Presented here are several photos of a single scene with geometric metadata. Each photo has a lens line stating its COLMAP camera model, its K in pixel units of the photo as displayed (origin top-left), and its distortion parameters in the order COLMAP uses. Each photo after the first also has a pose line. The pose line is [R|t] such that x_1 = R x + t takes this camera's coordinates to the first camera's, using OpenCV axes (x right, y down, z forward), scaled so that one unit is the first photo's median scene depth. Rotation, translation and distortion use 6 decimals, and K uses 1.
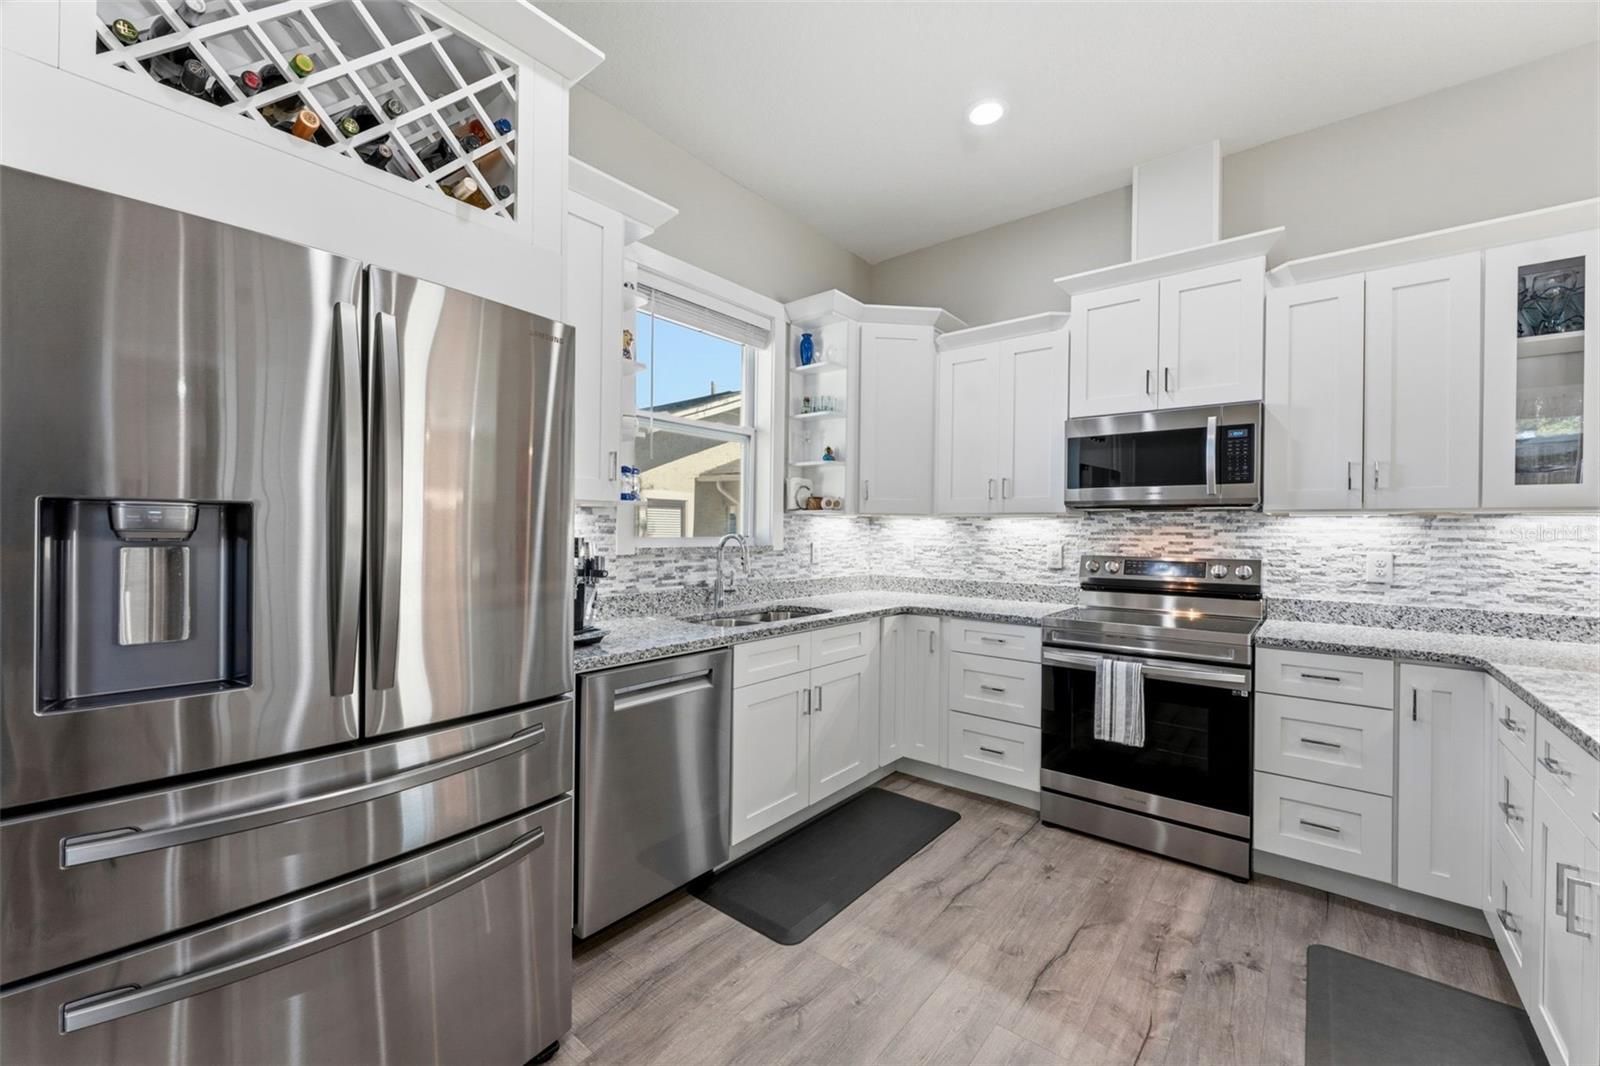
lens RADIAL K [[634.2, 0, 814.4], [0, 634.2, 531.4], [0, 0, 1]] dist [-0.004060, -0.000894]
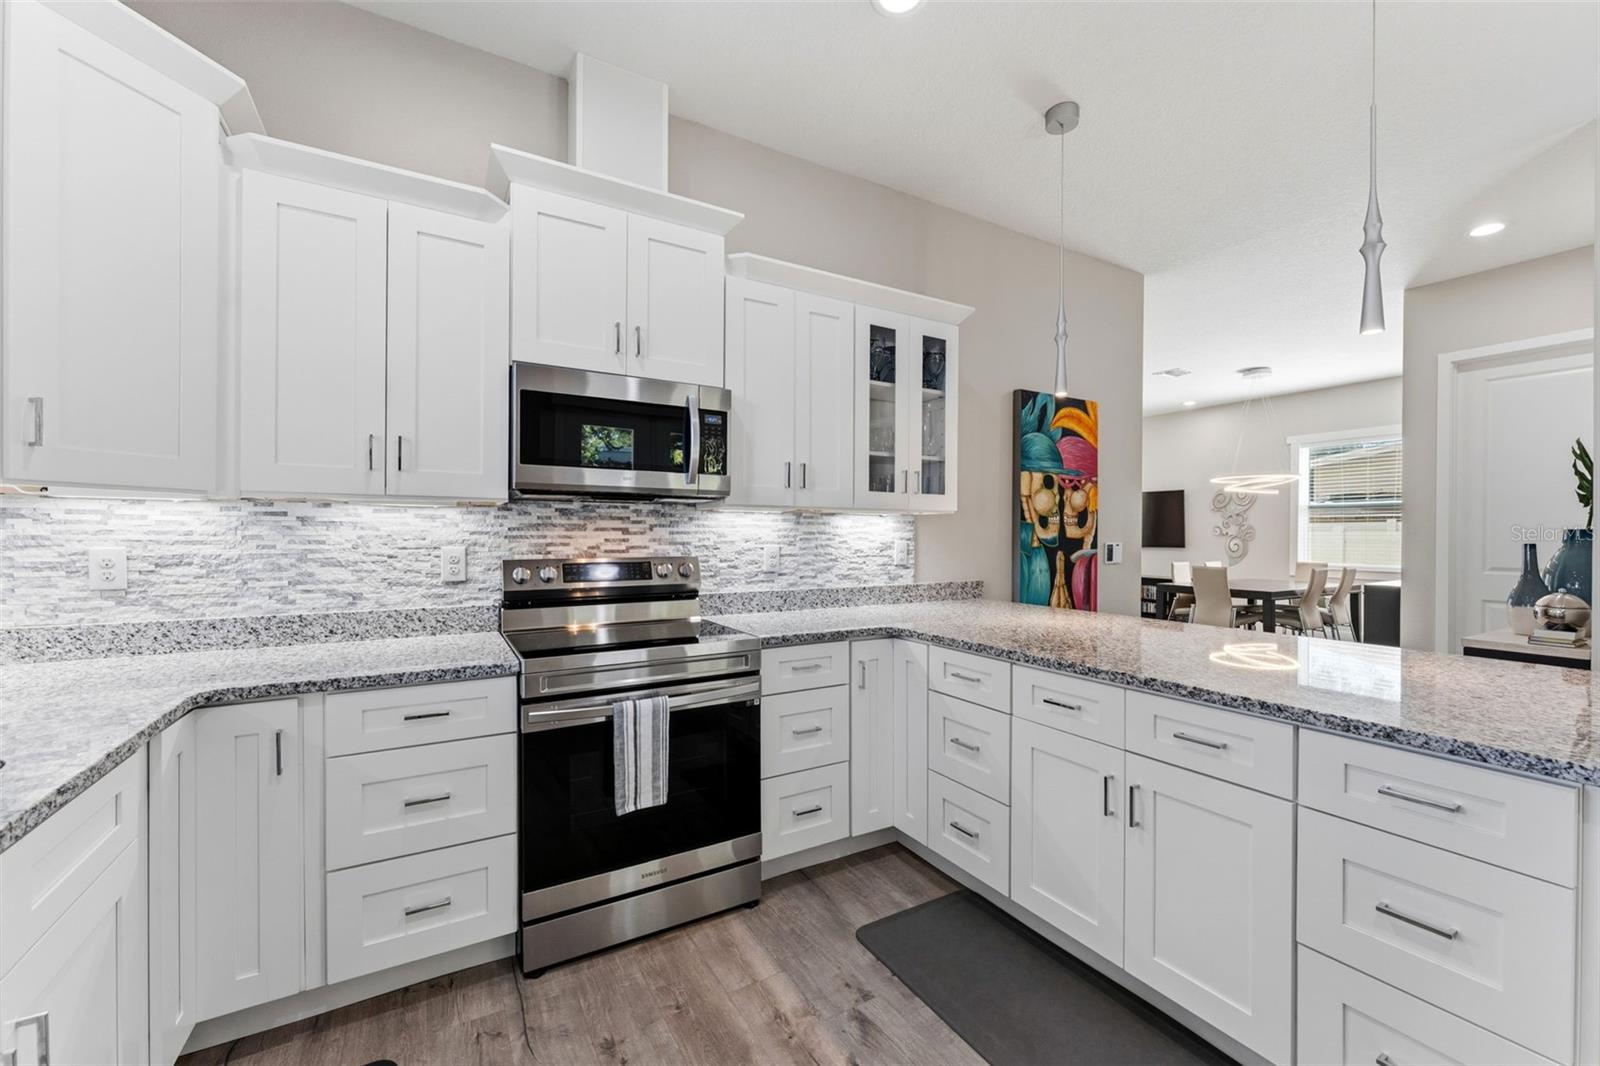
lens RADIAL K [[634.2, 0, 797.1], [0, 634.2, 536.7], [0, 0, 1]] dist [-0.004060, -0.000894]
pose [[0.374361, -0.014568, 0.927169, -0.134378], [0.000377, 0.999879, 0.015559, 0.000683], [-0.927283, -0.005475, 0.374321, 0.524405]]
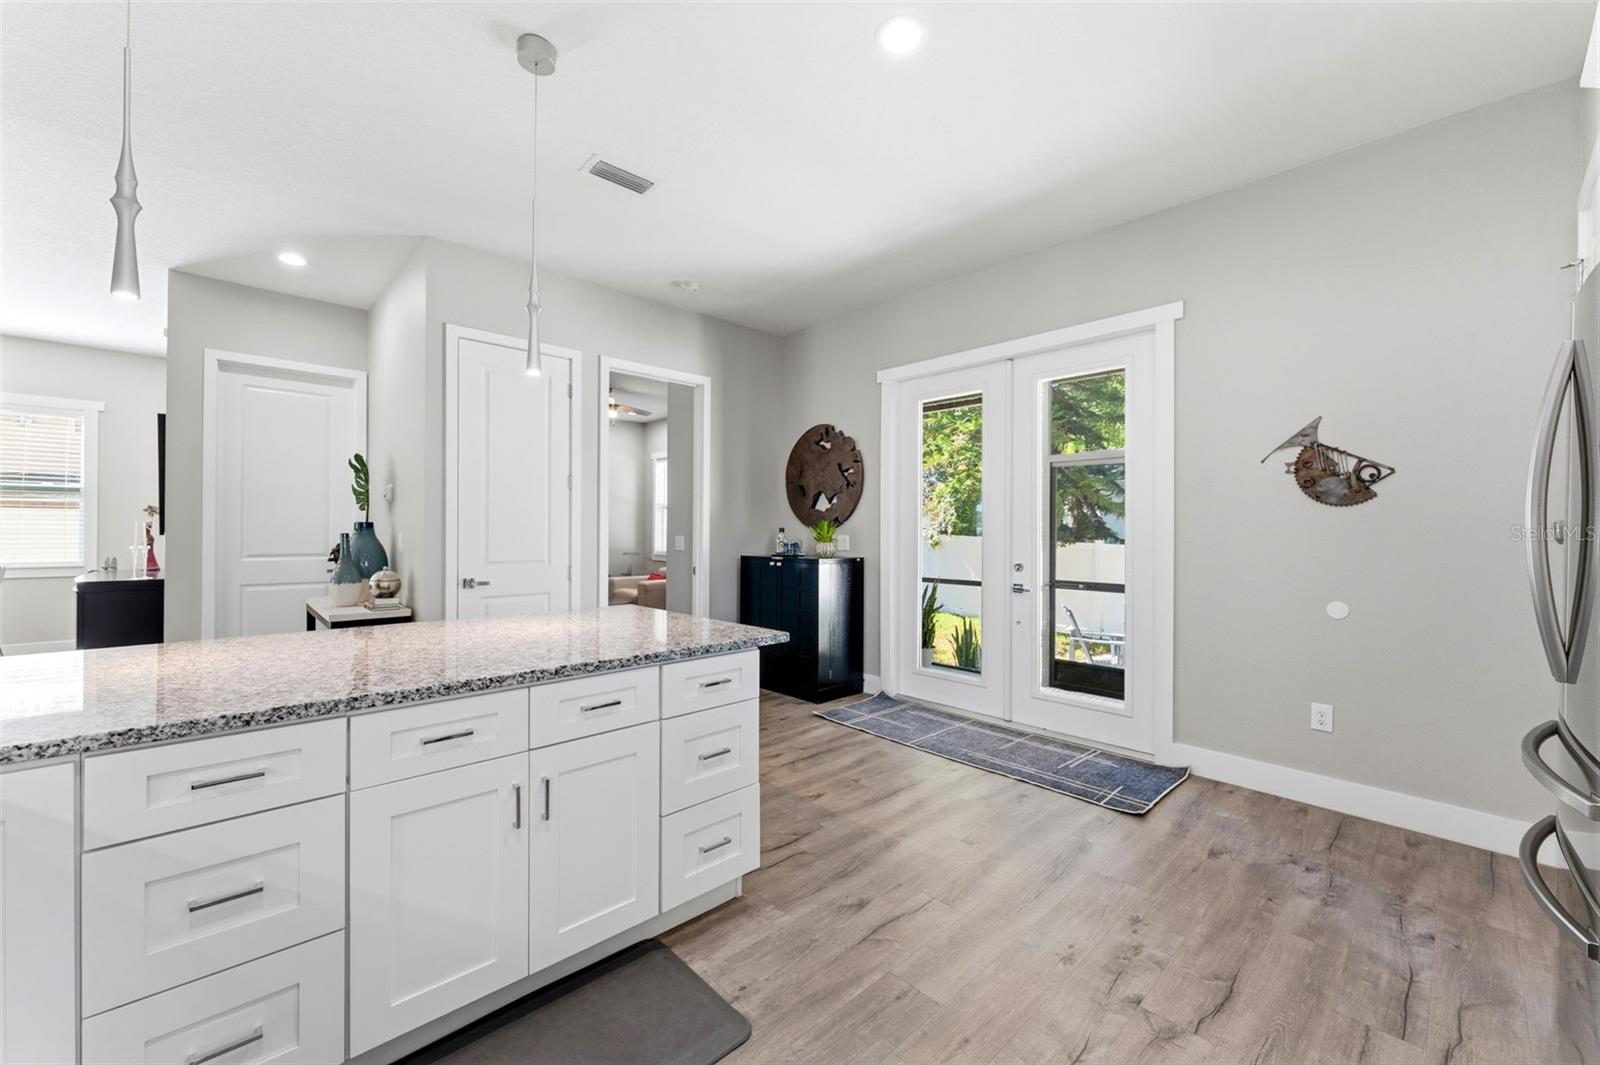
lens RADIAL K [[617.0, 0, 795.4], [0, 617.0, 537.5], [0, 0, 1]] dist [-0.004322, -0.000651]
pose [[-0.989724, -0.023553, 0.141040, 0.123097], [-0.022550, 0.999708, 0.008703, 0.004935], [-0.141204, 0.005434, -0.989966, 0.860448]]
